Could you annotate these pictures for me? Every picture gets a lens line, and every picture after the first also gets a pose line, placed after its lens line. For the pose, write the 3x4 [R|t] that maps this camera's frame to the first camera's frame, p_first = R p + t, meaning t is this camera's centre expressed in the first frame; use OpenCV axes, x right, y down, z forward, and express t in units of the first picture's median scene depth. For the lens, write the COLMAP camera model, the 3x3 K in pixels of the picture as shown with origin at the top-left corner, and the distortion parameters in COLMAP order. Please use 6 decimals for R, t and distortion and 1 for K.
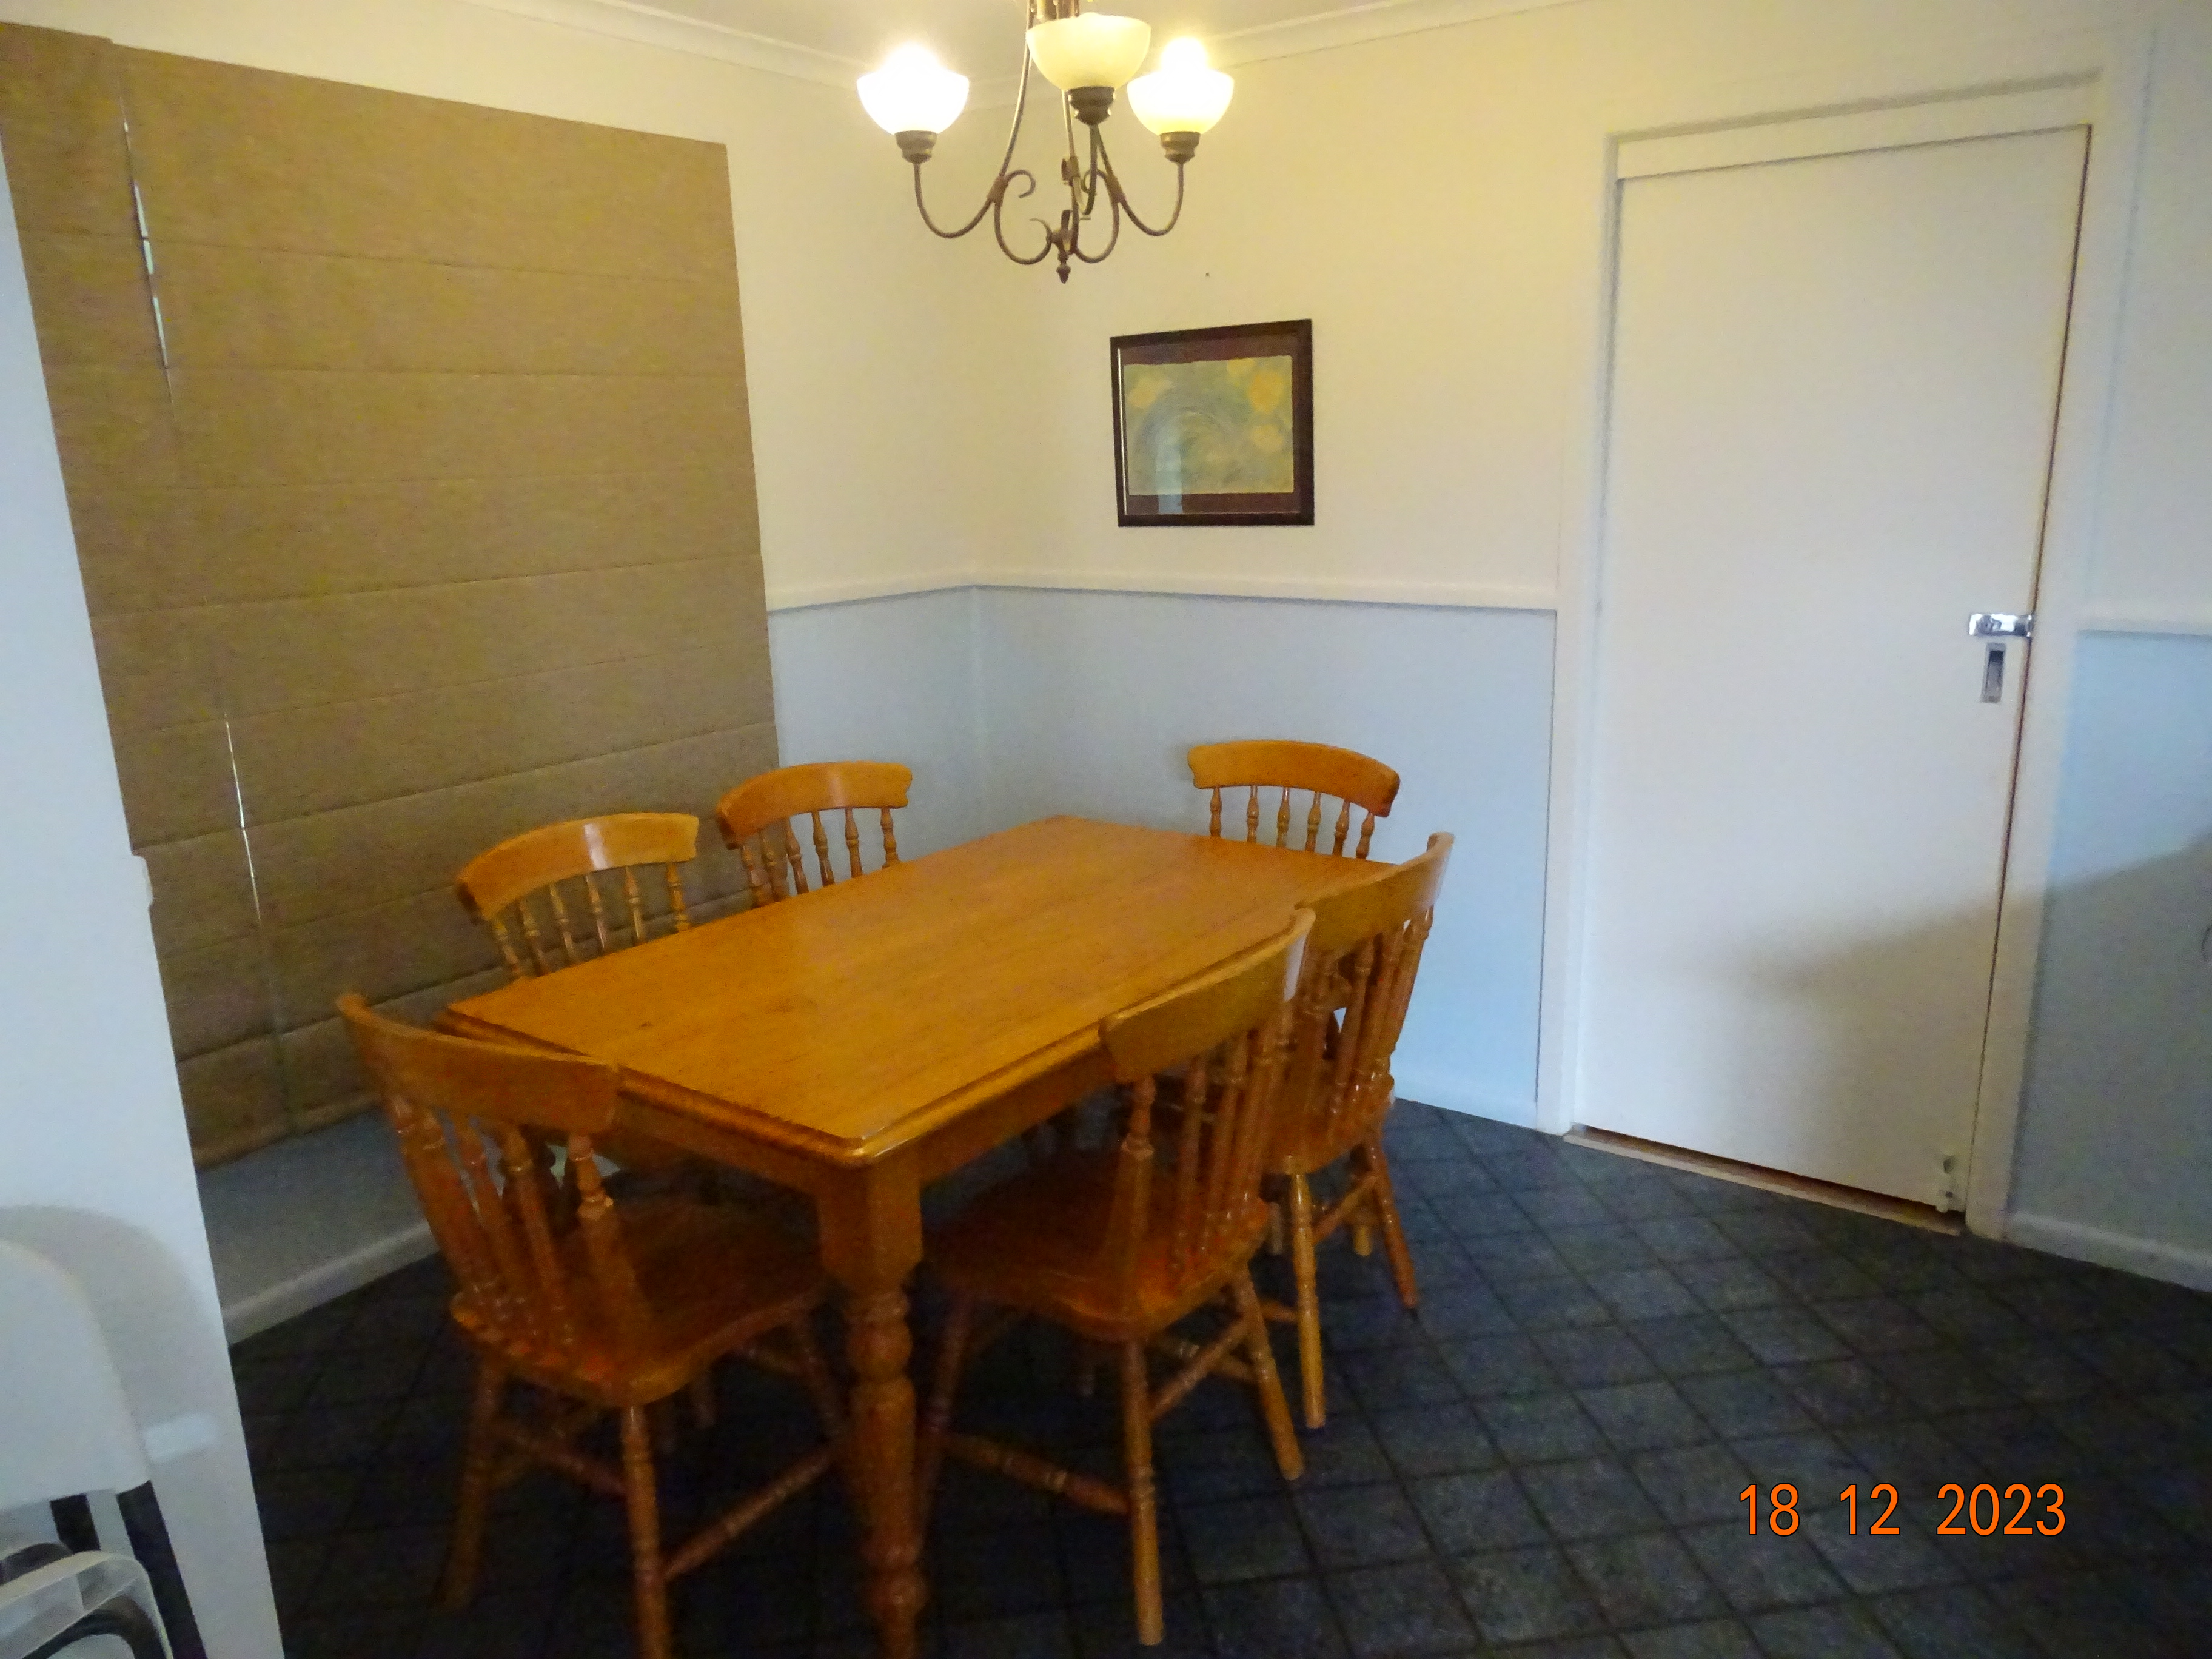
lens RADIAL K [[1579.3, 0, 1106.0], [0, 1579.3, 829.5], [0, 0, 1]] dist [0.003335, 0.001398]
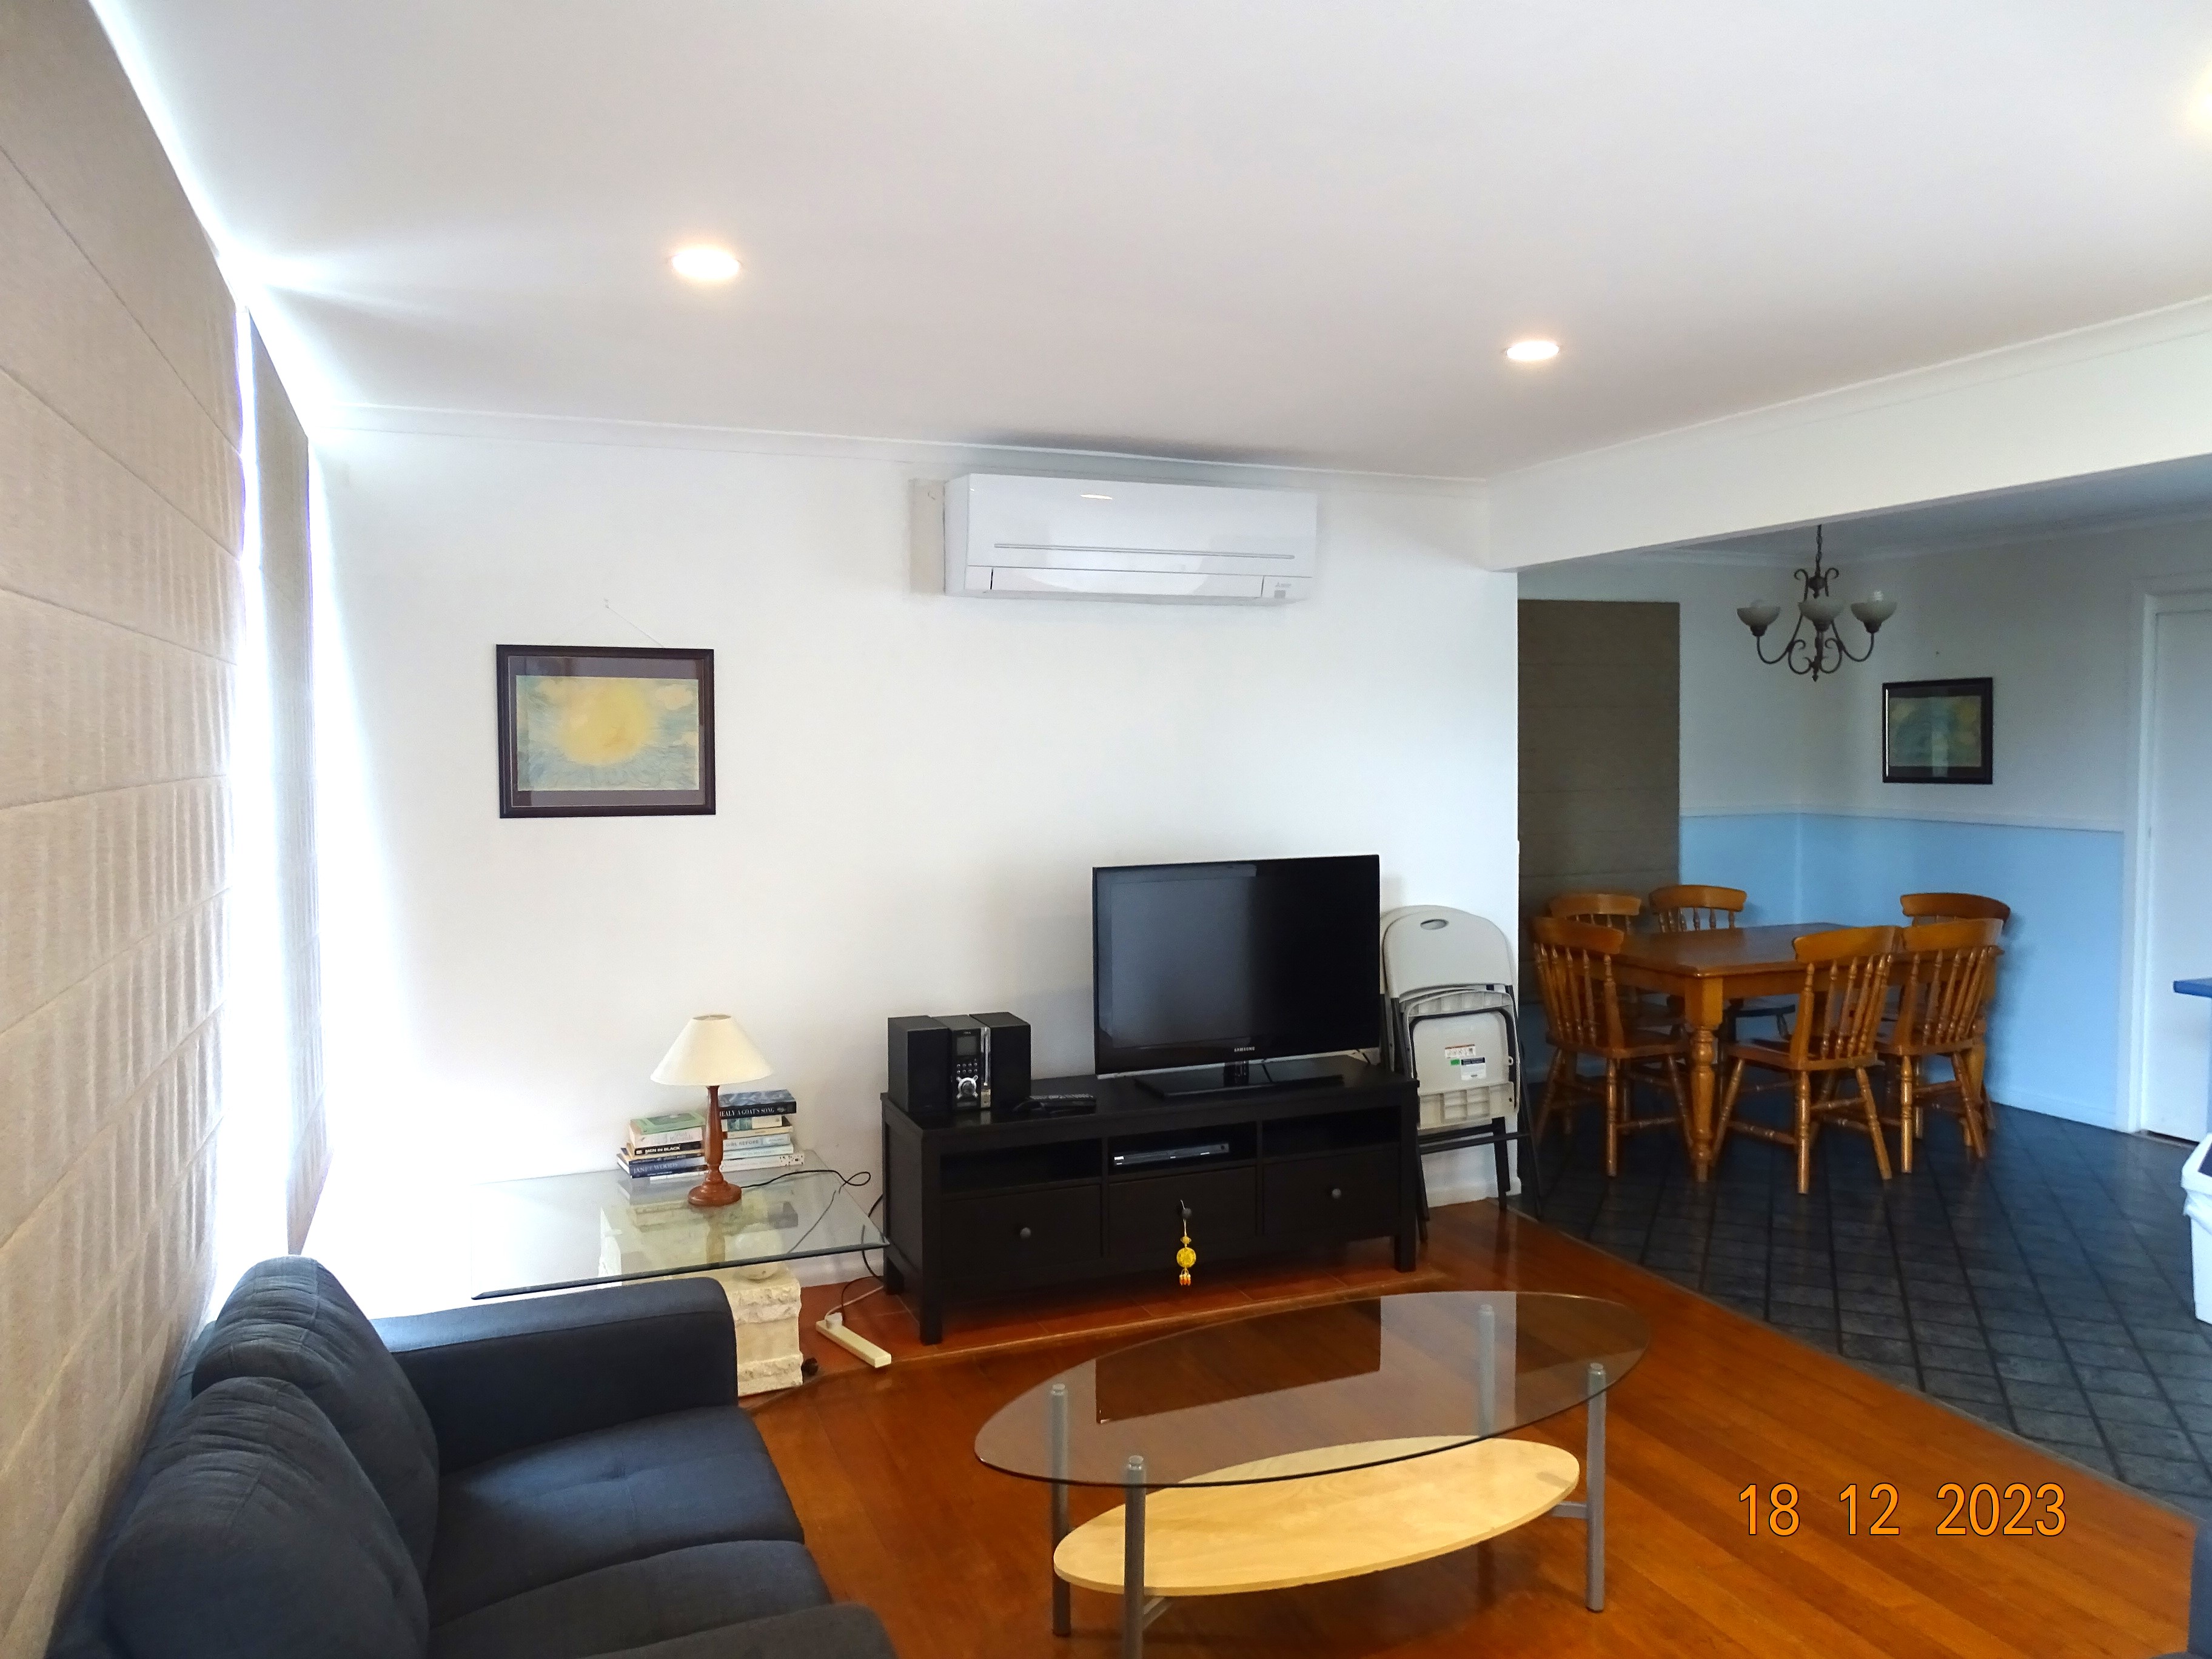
lens RADIAL K [[1579.3, 0, 1106.0], [0, 1579.3, 829.5], [0, 0, 1]] dist [0.003335, 0.001398]
pose [[0.852867, 0.049998, -0.519728, 0.323713], [-0.136283, 0.982216, -0.129149, 0.365312], [0.504028, 0.180977, 0.844513, -1.639414]]
